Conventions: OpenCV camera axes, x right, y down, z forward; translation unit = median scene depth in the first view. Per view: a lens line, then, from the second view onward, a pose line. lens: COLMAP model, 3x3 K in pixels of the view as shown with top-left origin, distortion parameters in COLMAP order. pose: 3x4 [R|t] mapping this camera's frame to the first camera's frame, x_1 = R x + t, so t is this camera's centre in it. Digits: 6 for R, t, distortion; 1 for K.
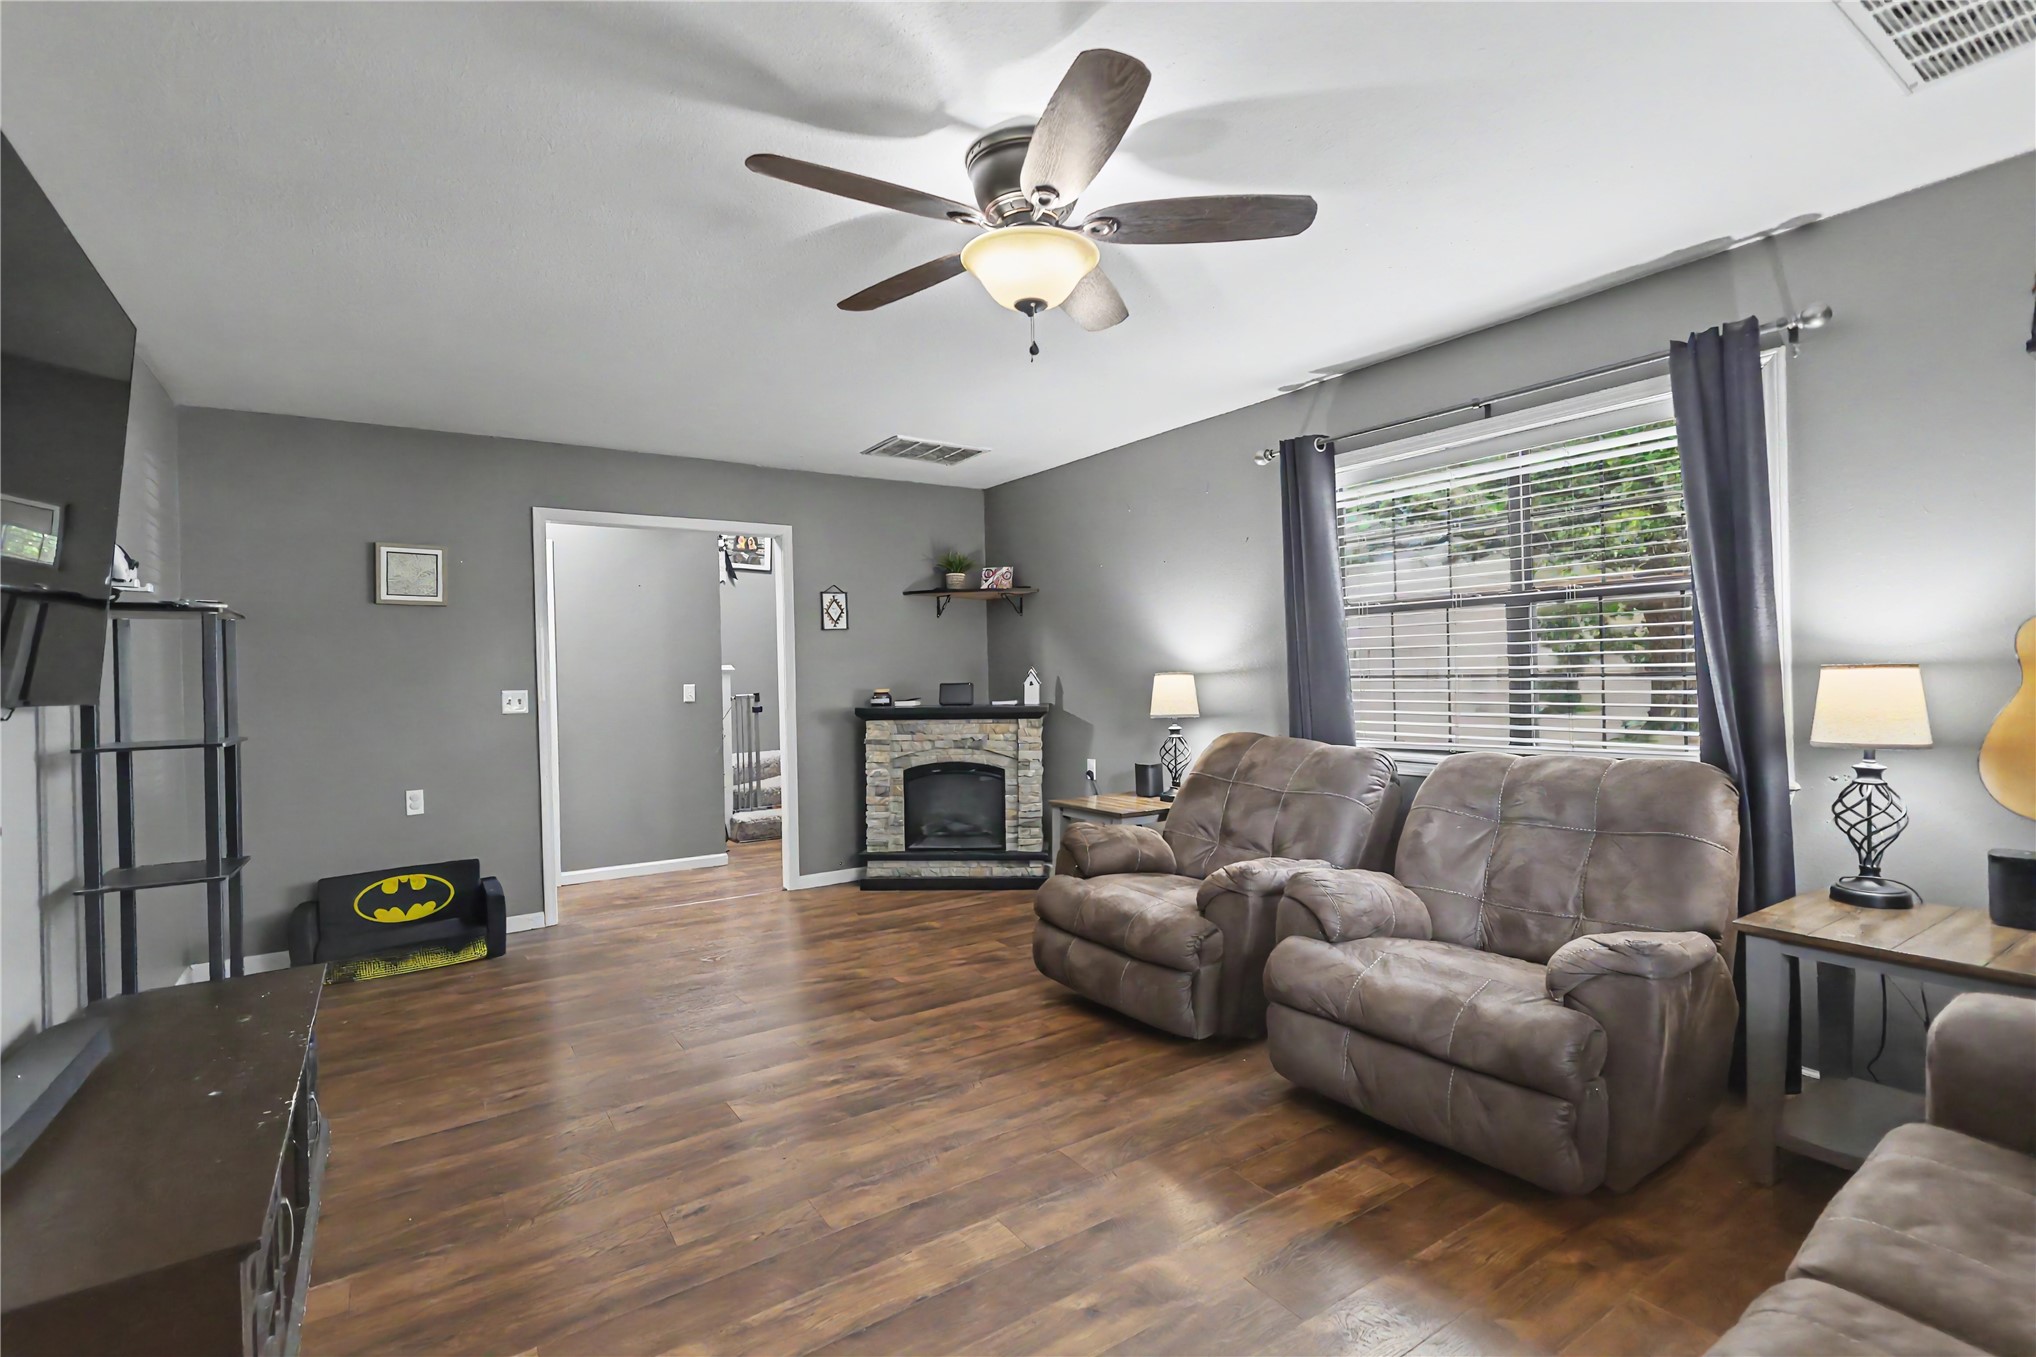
lens RADIAL K [[940.0, 0, 1017.4], [0, 940.0, 676.1], [0, 0, 1]] dist [0.000373, 0.001150]
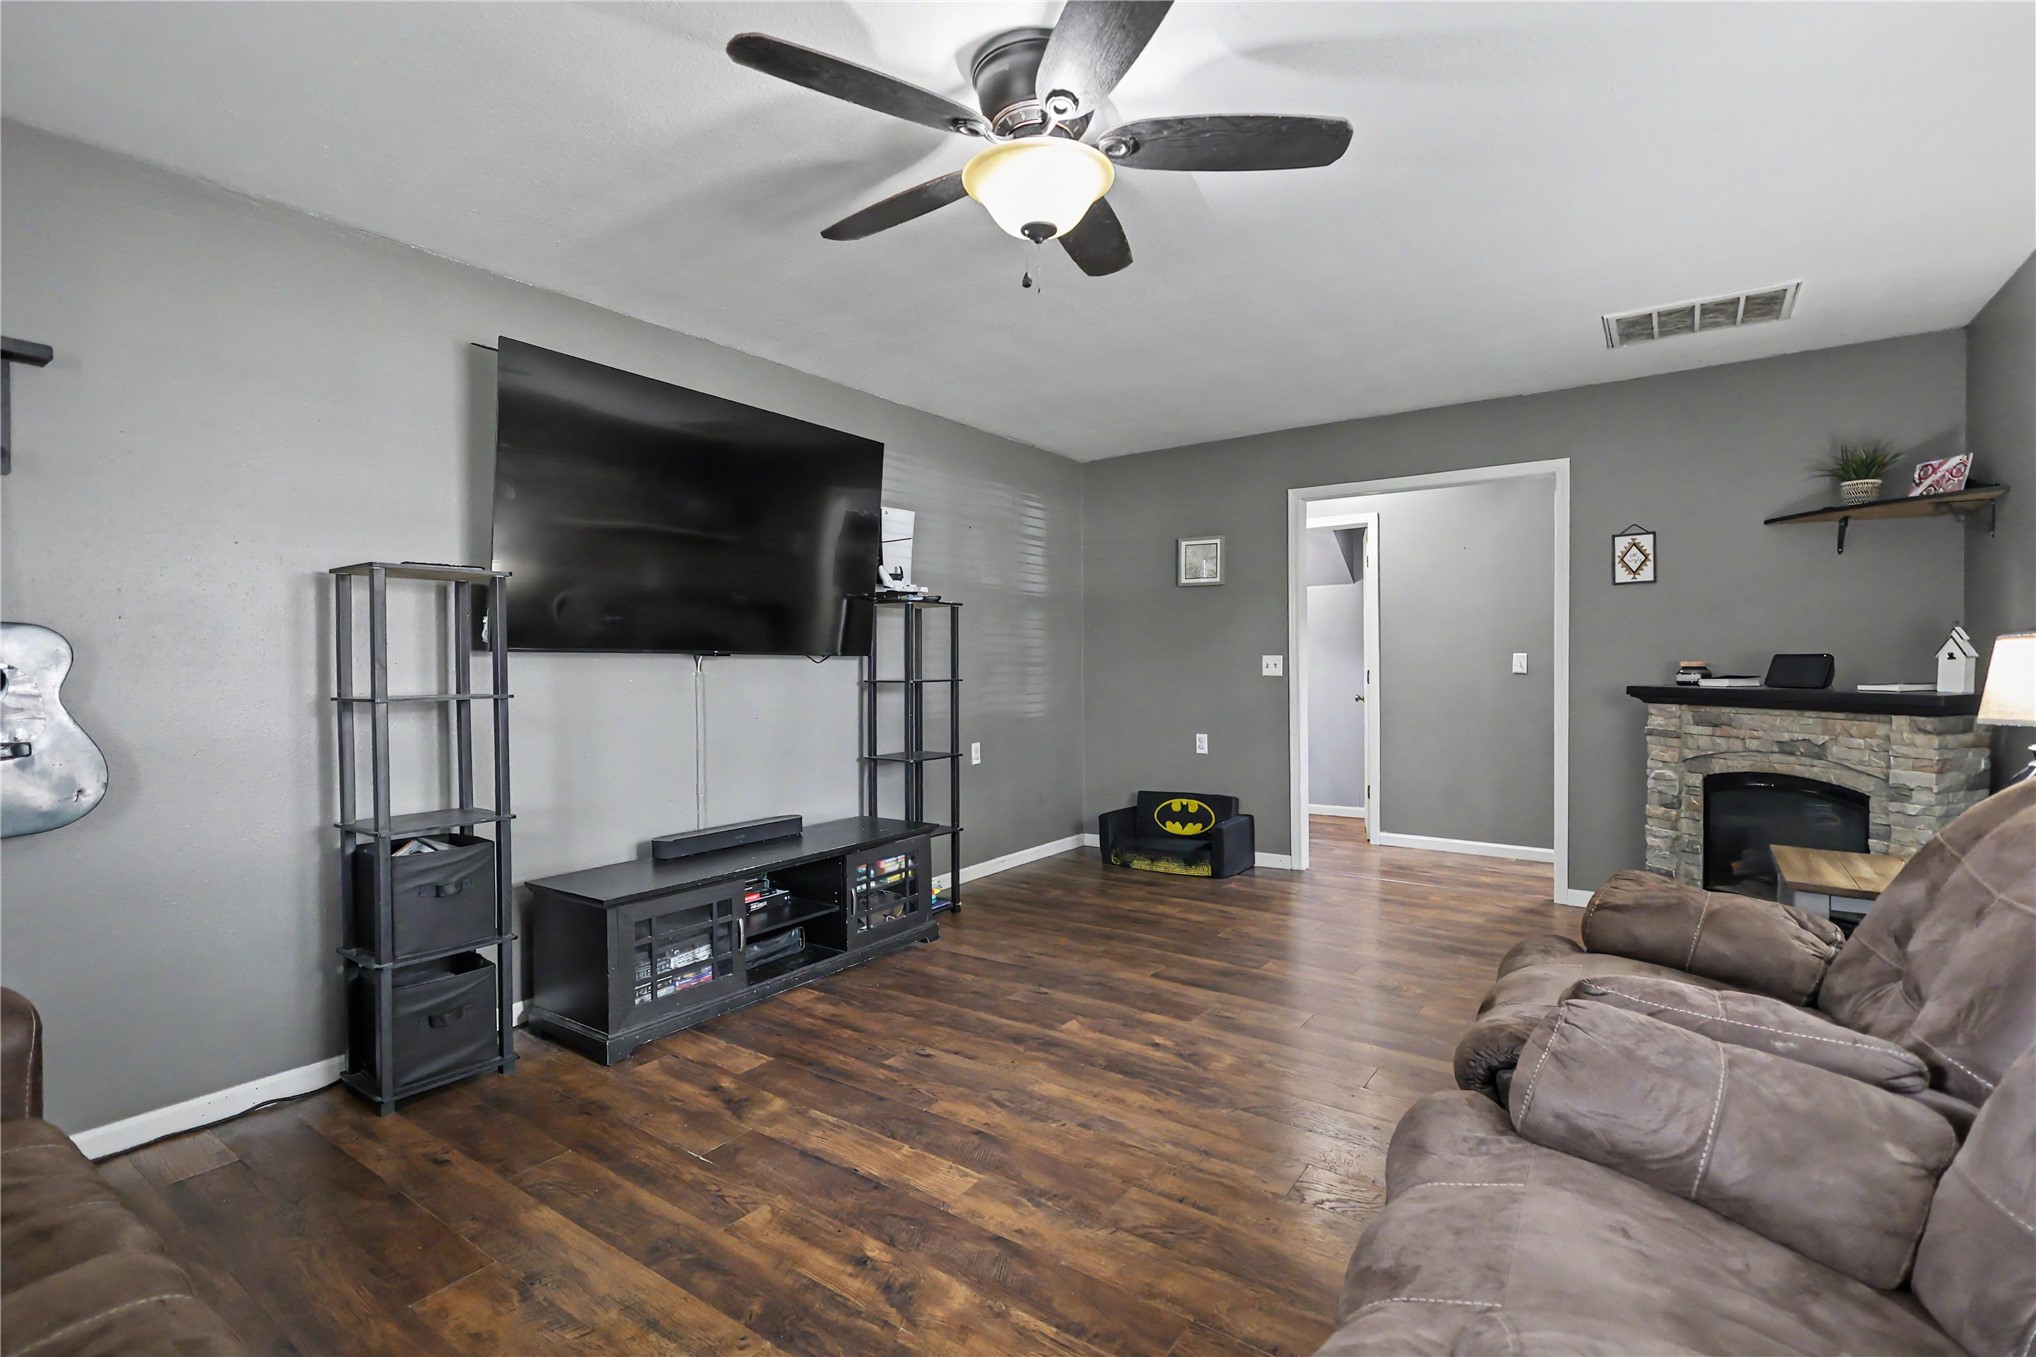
lens RADIAL K [[940.0, 0, 1016.9], [0, 940.0, 676.3], [0, 0, 1]] dist [0.000373, 0.001150]
pose [[0.351158, 0.032656, -0.935746, 0.455060], [-0.003178, 0.999427, 0.033686, 0.003181], [0.936311, -0.008856, 0.351061, 0.341339]]
